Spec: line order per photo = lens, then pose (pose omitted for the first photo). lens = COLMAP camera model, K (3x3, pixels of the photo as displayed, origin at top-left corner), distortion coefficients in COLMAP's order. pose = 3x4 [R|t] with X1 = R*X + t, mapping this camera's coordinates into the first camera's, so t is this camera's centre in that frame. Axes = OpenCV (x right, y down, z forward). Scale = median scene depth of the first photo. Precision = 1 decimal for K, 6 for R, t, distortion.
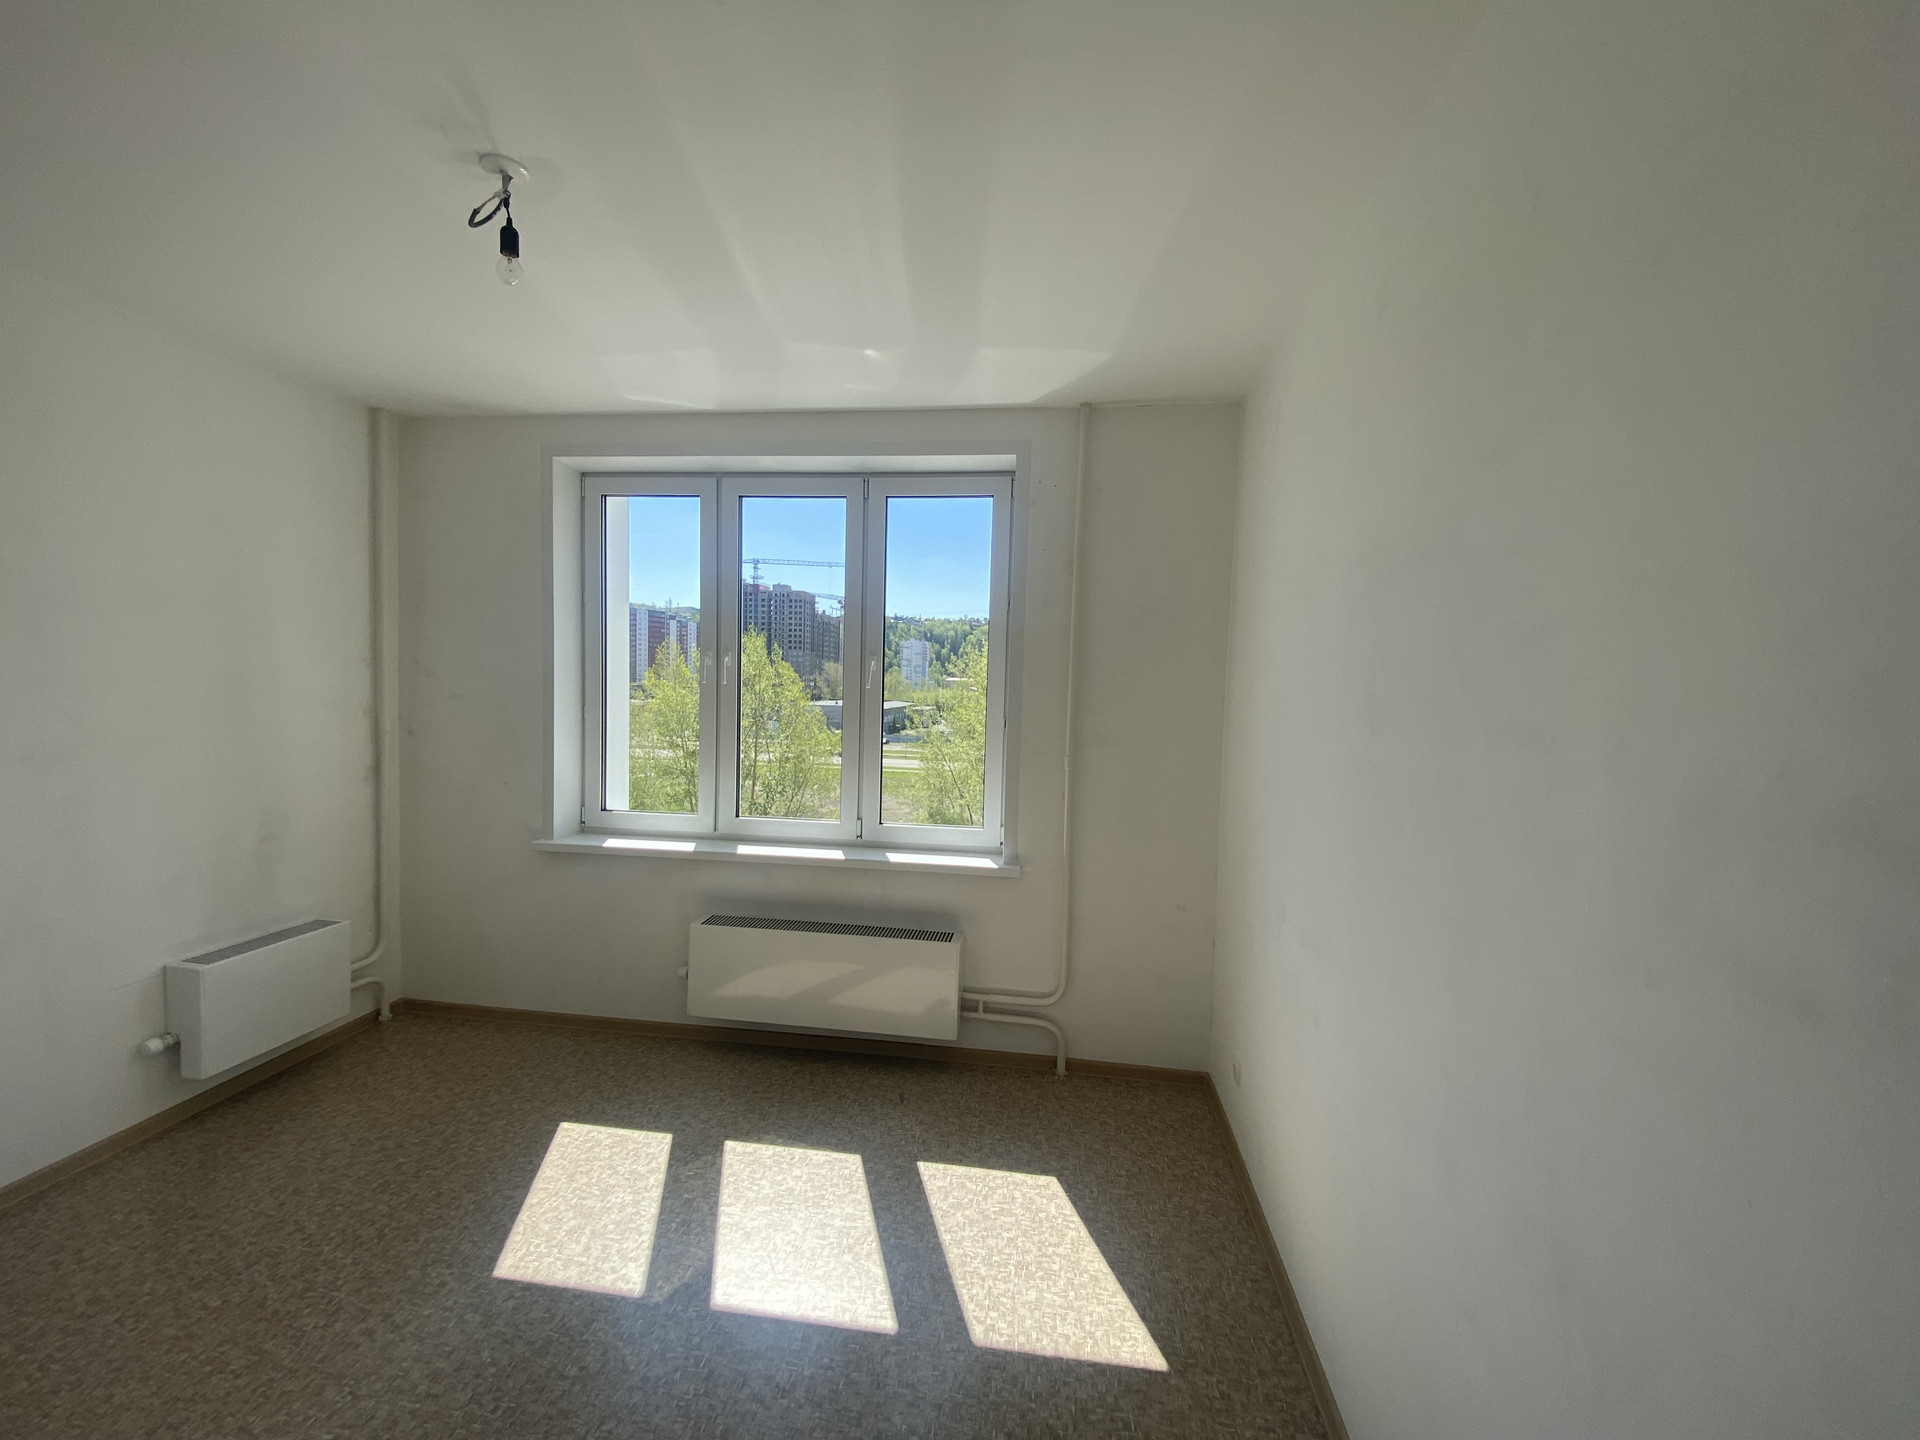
lens RADIAL K [[780.5, 0, 953.7], [0, 780.5, 723.6], [0, 0, 1]] dist [0.018550, -0.020560]
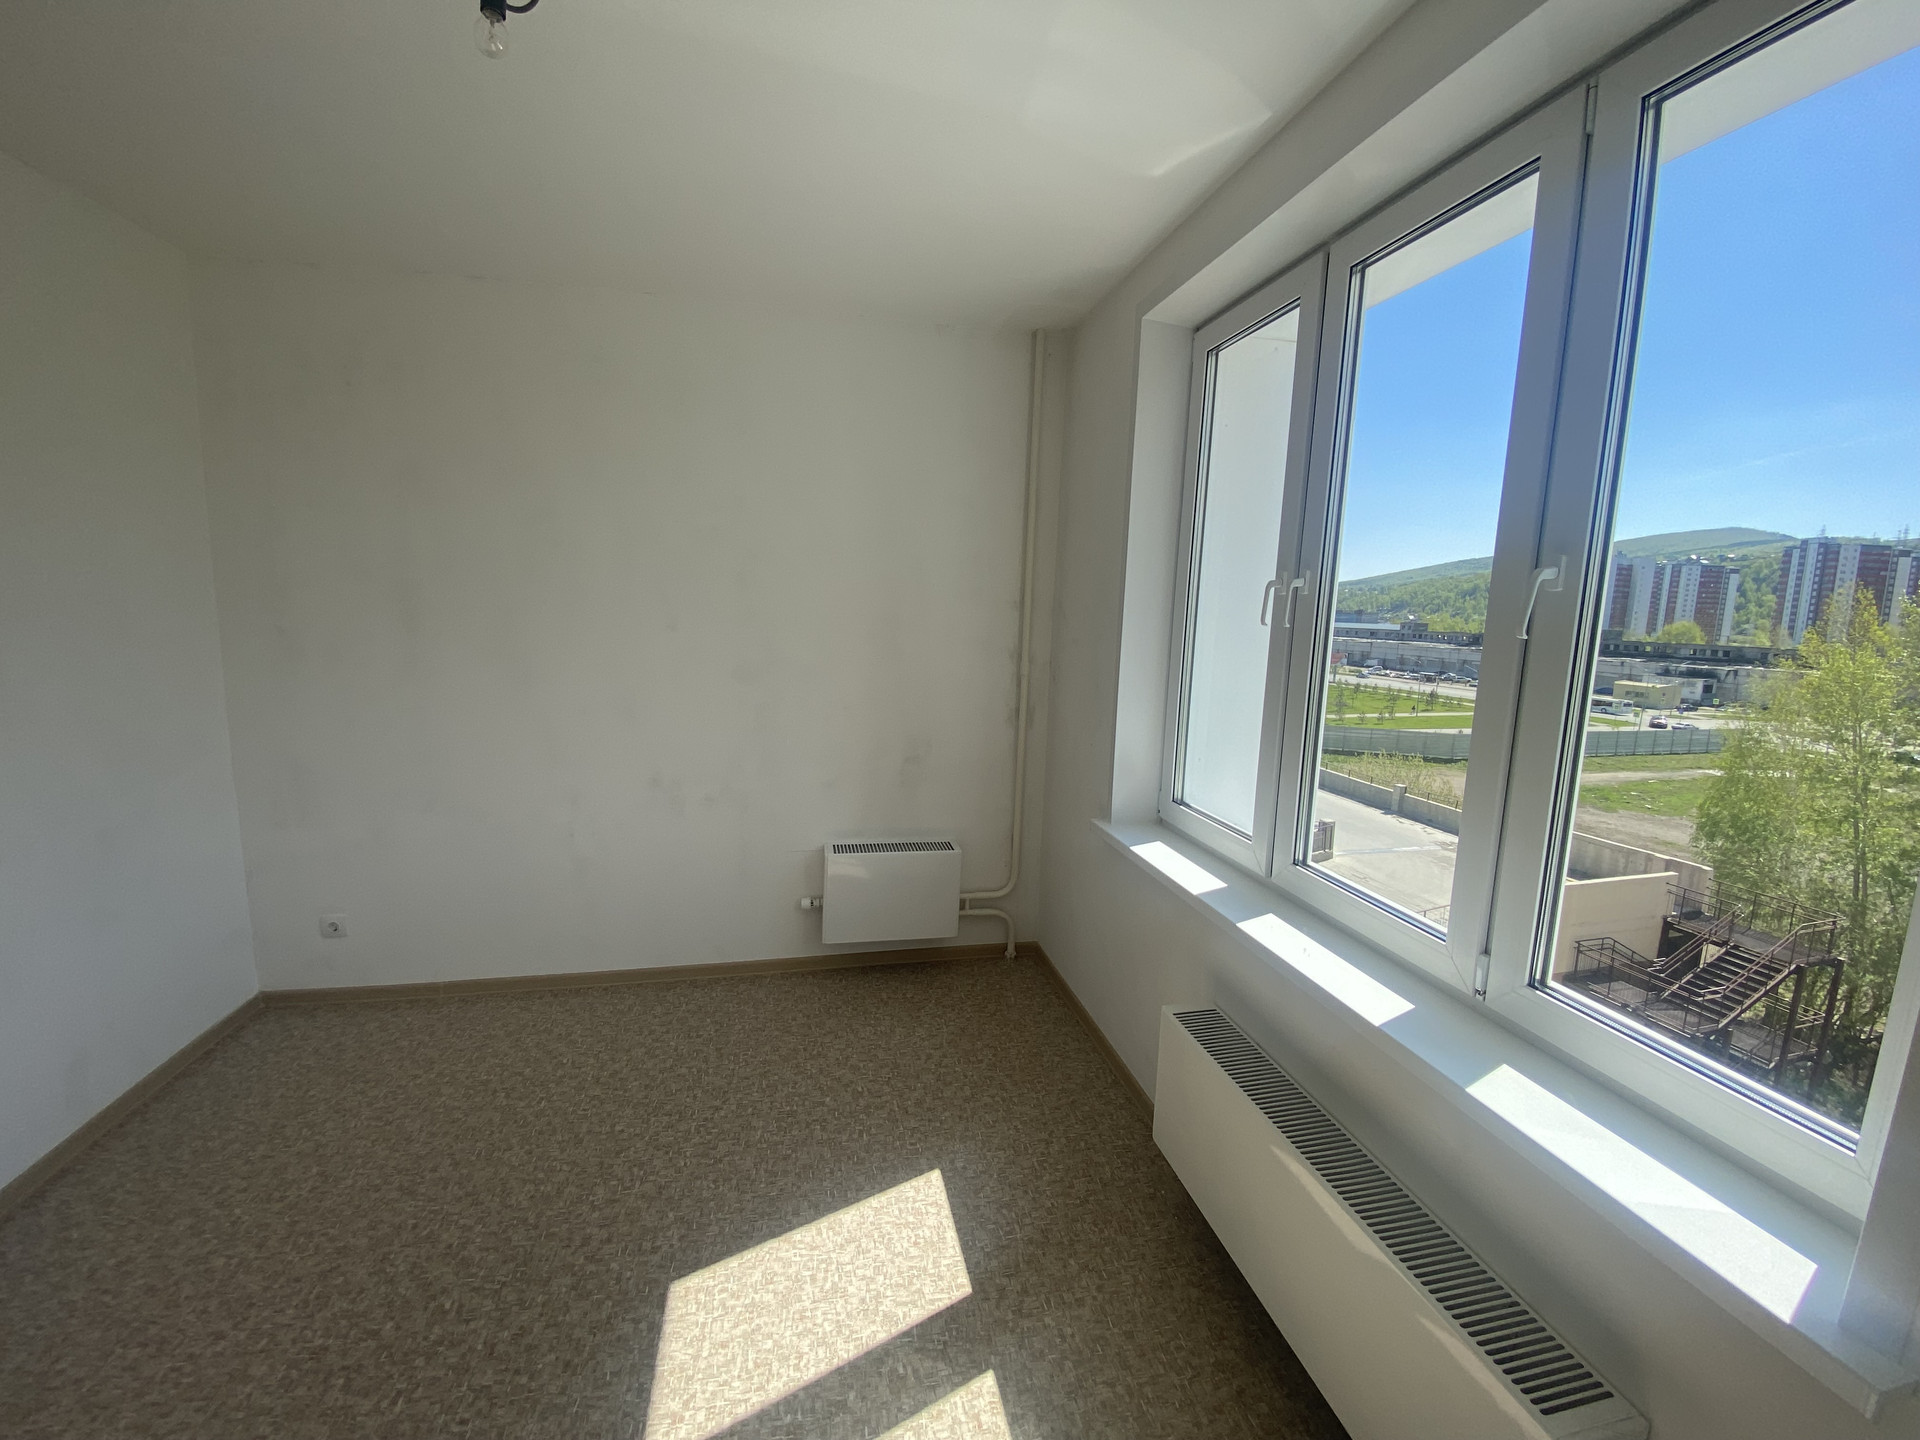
lens RADIAL K [[780.5, 0, 953.7], [0, 780.5, 723.6], [0, 0, 1]] dist [0.018550, -0.020560]
pose [[0.336784, 0.121553, -0.933703, 0.199840], [-0.069971, 0.992121, 0.103920, -0.027693], [0.938979, 0.030334, 0.342635, 0.719249]]
